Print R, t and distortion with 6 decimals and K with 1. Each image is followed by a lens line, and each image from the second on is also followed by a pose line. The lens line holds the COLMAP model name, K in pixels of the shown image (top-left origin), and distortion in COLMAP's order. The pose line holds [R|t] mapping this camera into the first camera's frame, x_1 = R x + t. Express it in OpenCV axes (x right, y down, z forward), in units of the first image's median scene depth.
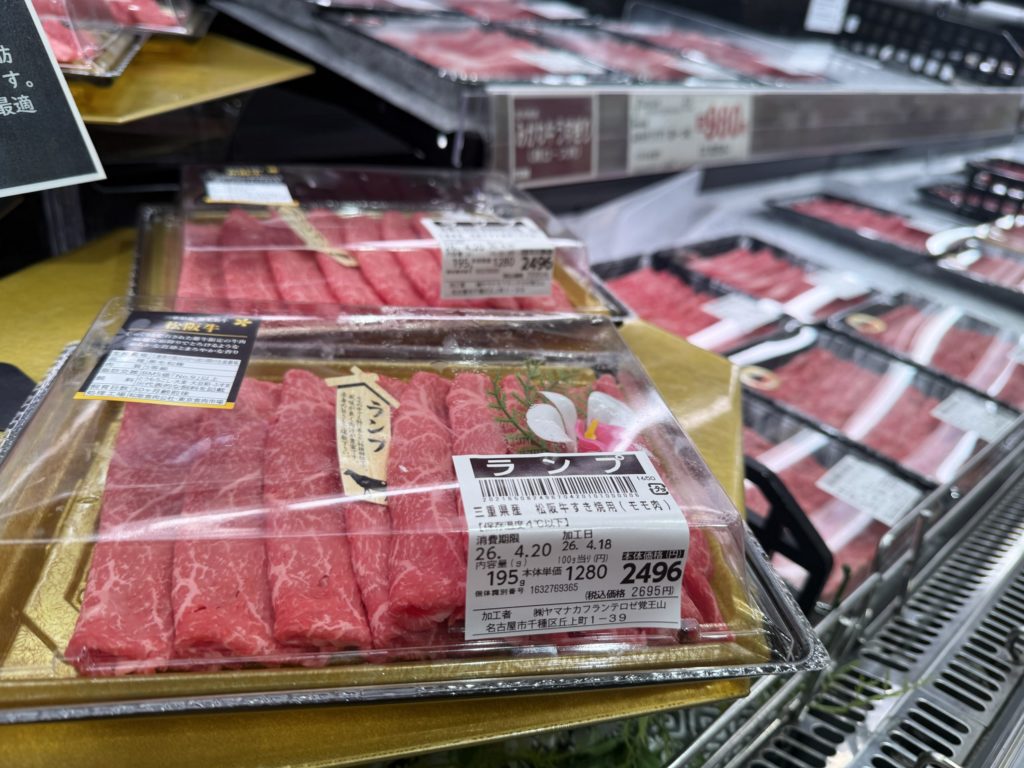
lens RADIAL K [[683.2, 0, 512.0], [0, 683.2, 384.0], [0, 0, 1]] dist [-0.001283, -0.000337]
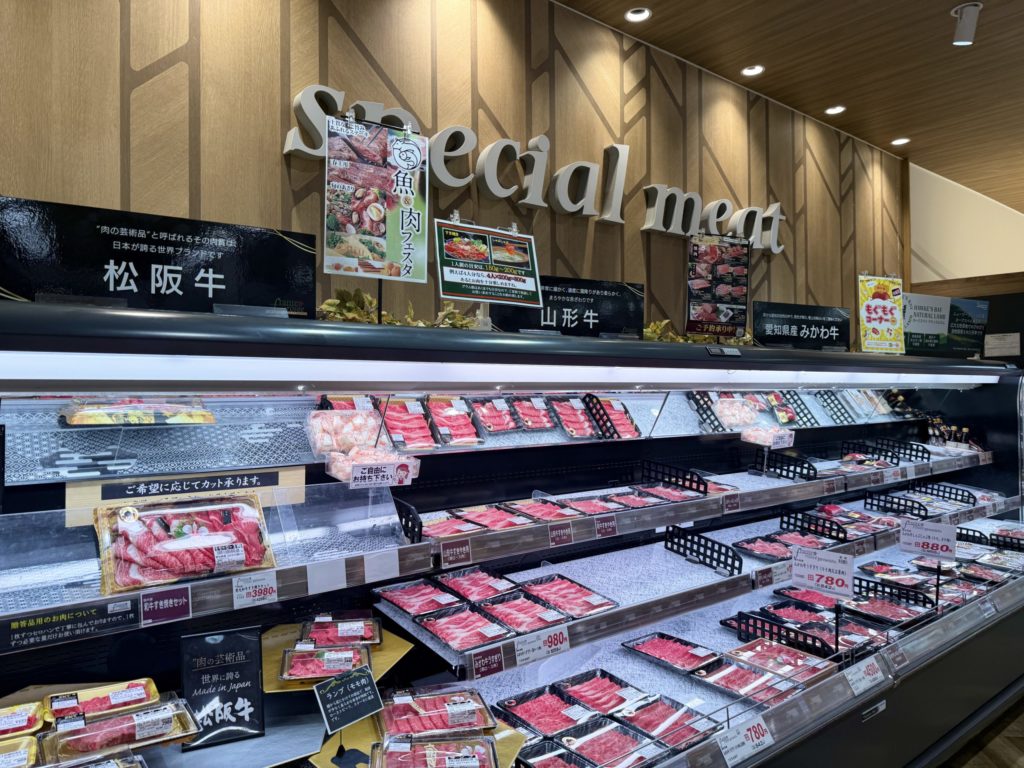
lens RADIAL K [[683.2, 0, 512.0], [0, 683.2, 384.0], [0, 0, 1]] dist [-0.001283, -0.000337]
pose [[0.993482, -0.099066, -0.056383, 0.518514], [0.057801, 0.864159, -0.499888, 0.133654], [0.098246, 0.493371, 0.864253, -2.591526]]
